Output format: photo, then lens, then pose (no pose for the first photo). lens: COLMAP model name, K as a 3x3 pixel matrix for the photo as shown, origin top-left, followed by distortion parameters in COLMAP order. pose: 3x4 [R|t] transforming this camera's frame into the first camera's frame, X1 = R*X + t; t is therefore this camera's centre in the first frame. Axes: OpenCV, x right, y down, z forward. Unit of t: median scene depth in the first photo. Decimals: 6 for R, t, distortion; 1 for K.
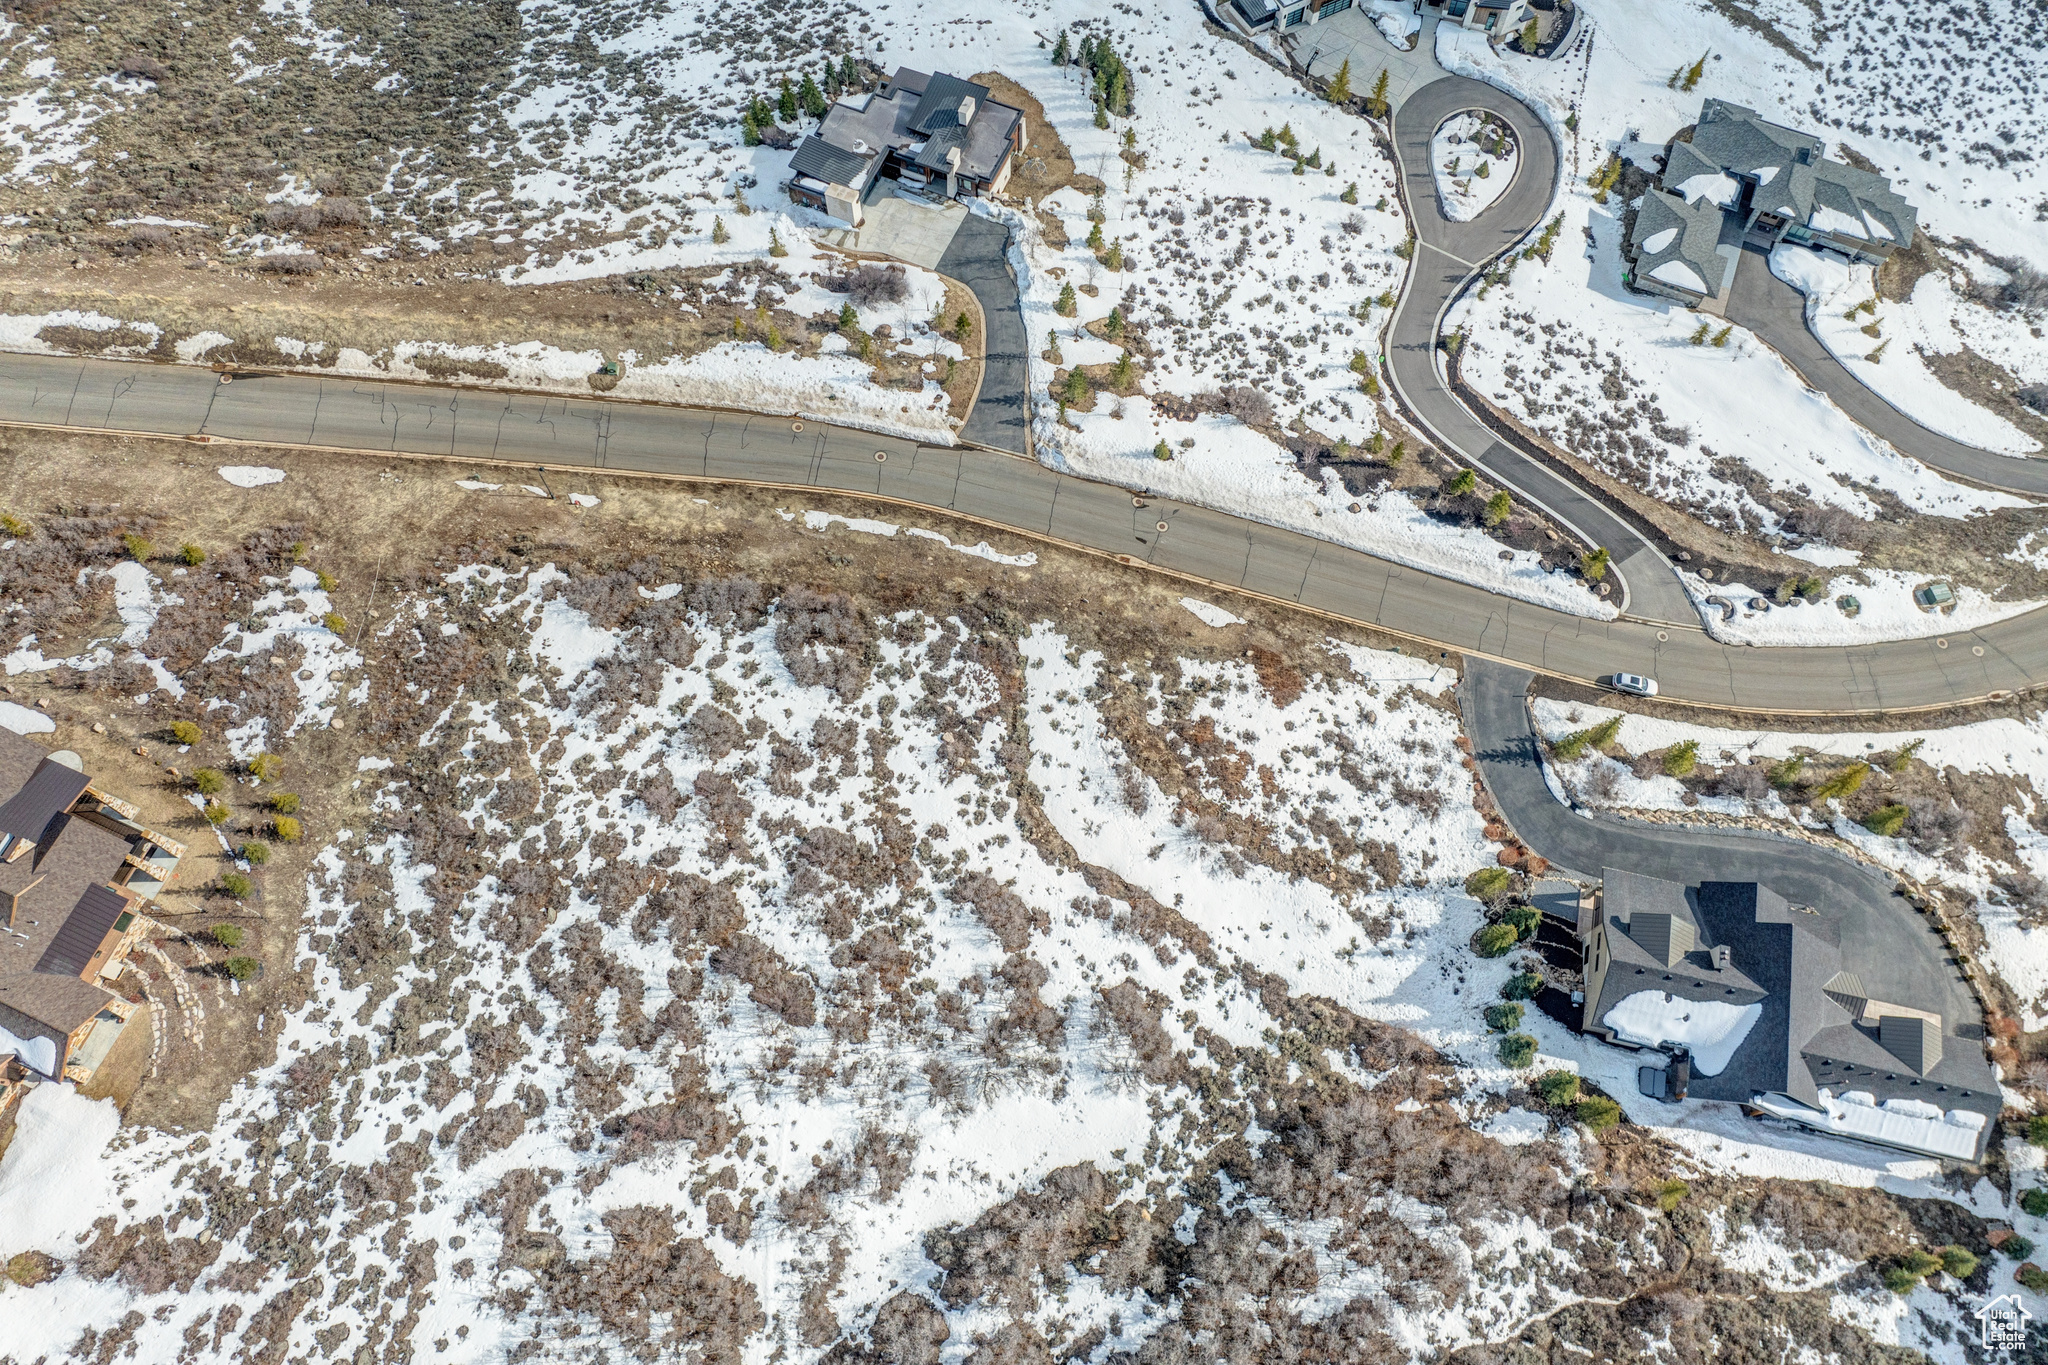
lens RADIAL K [[1445.3, 0, 1027.0], [0, 1445.3, 667.7], [0, 0, 1]] dist [-0.038227, 0.005233]
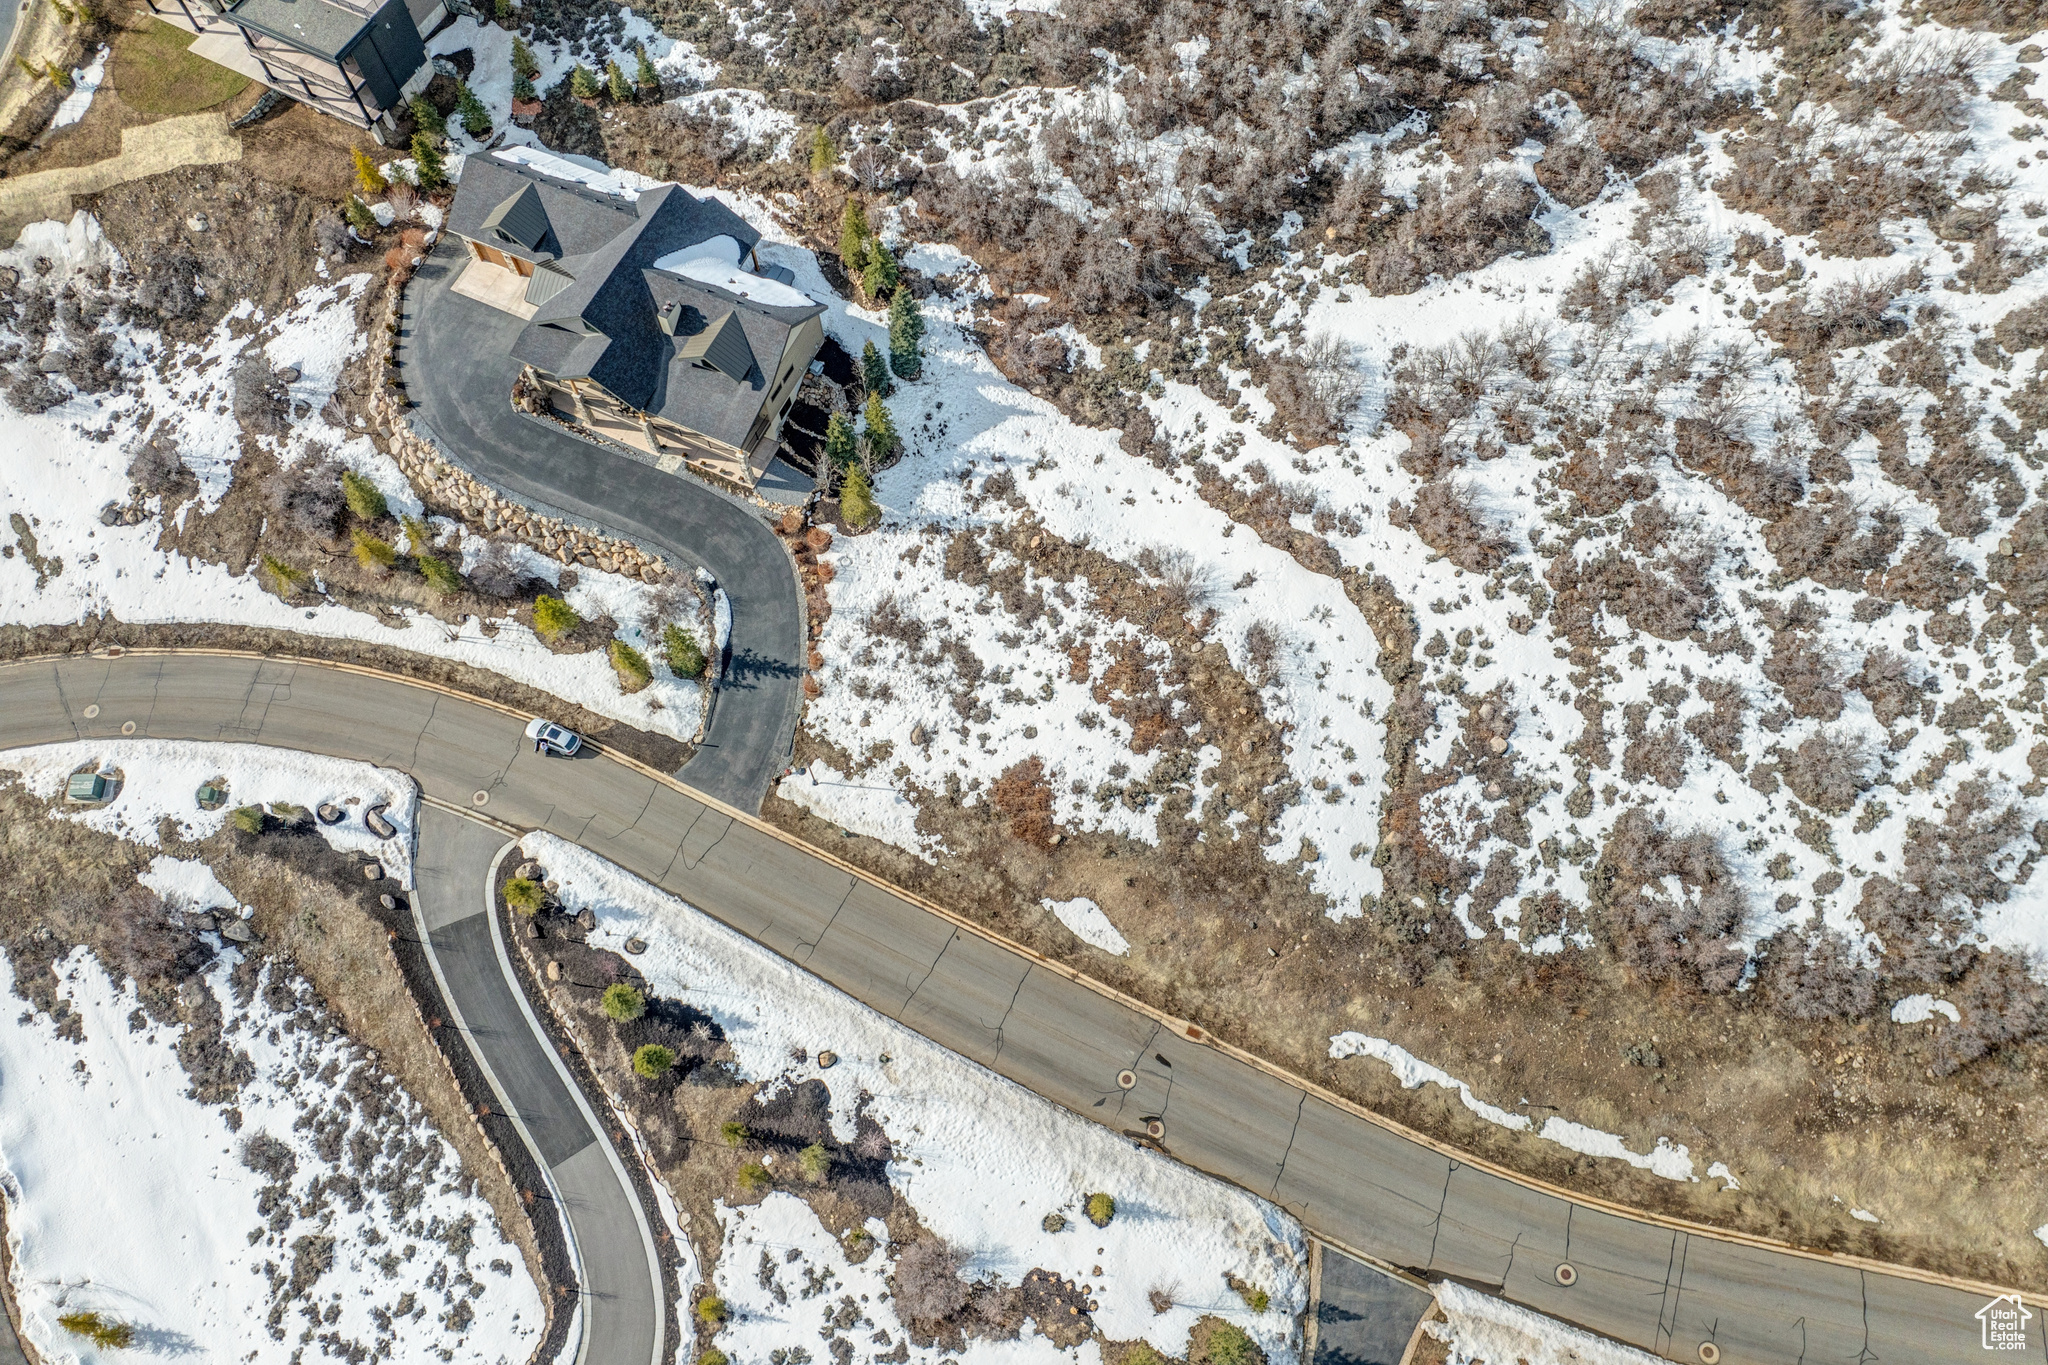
lens RADIAL K [[1445.3, 0, 1036.9], [0, 1445.3, 678.5], [0, 0, 1]] dist [-0.038227, 0.005233]
pose [[-0.980803, -0.178079, 0.079460, 0.128391], [0.178426, -0.655132, 0.734143, -0.522493], [-0.078679, 0.734227, 0.674329, 0.483153]]
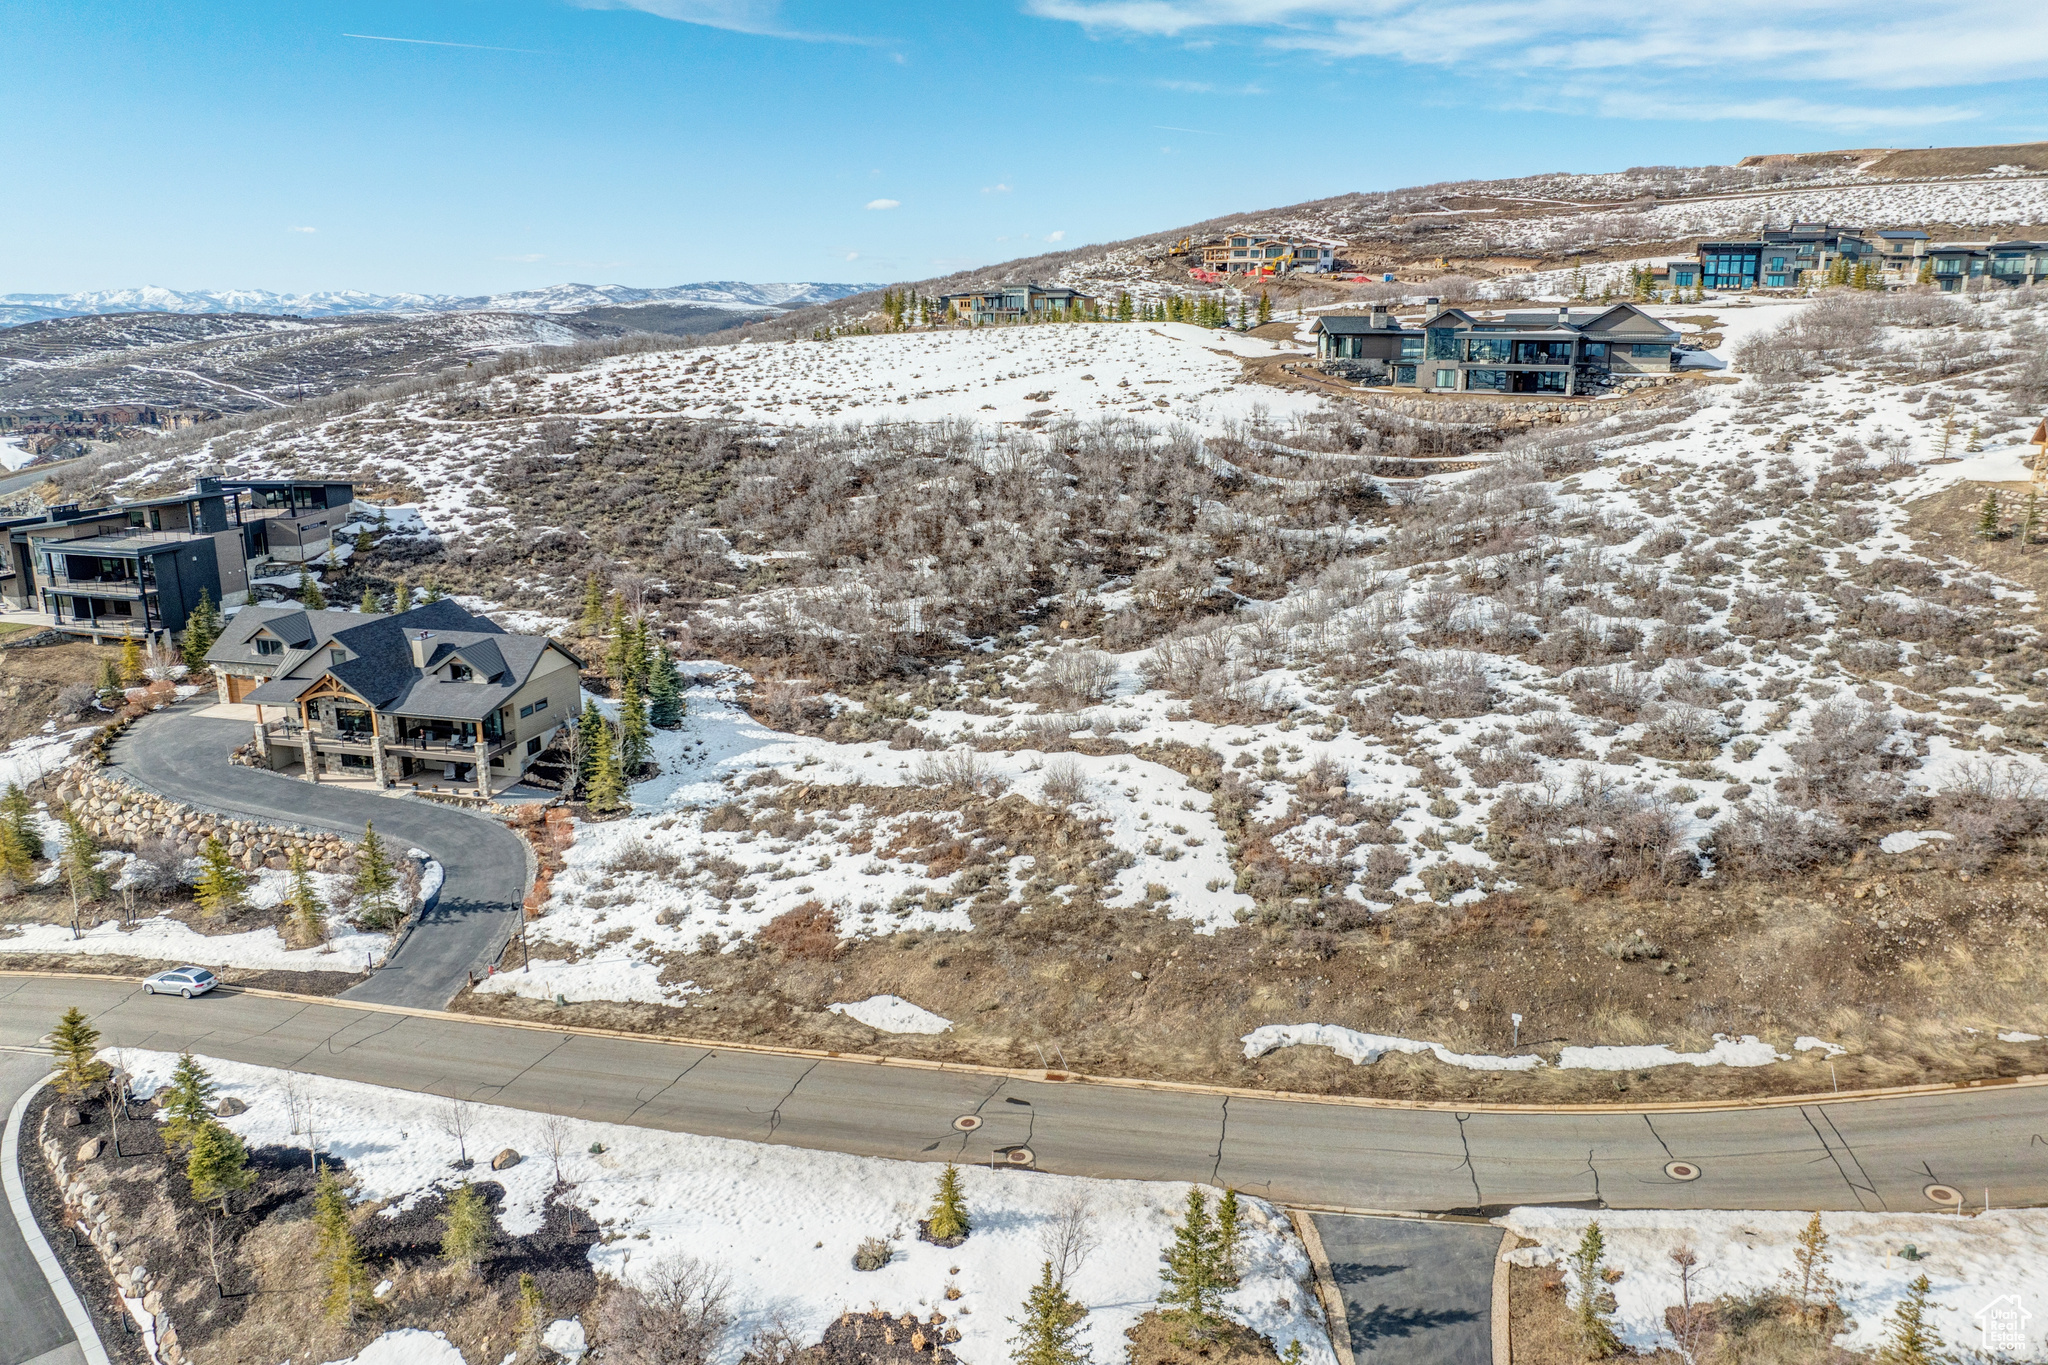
lens RADIAL K [[1445.3, 0, 1030.5], [0, 1445.3, 671.6], [0, 0, 1]] dist [-0.038227, 0.005233]
pose [[-0.999813, -0.005575, 0.018498, 0.075667], [0.017284, 0.169708, 0.985343, -0.620426], [-0.008633, 0.985479, -0.169580, 1.054799]]
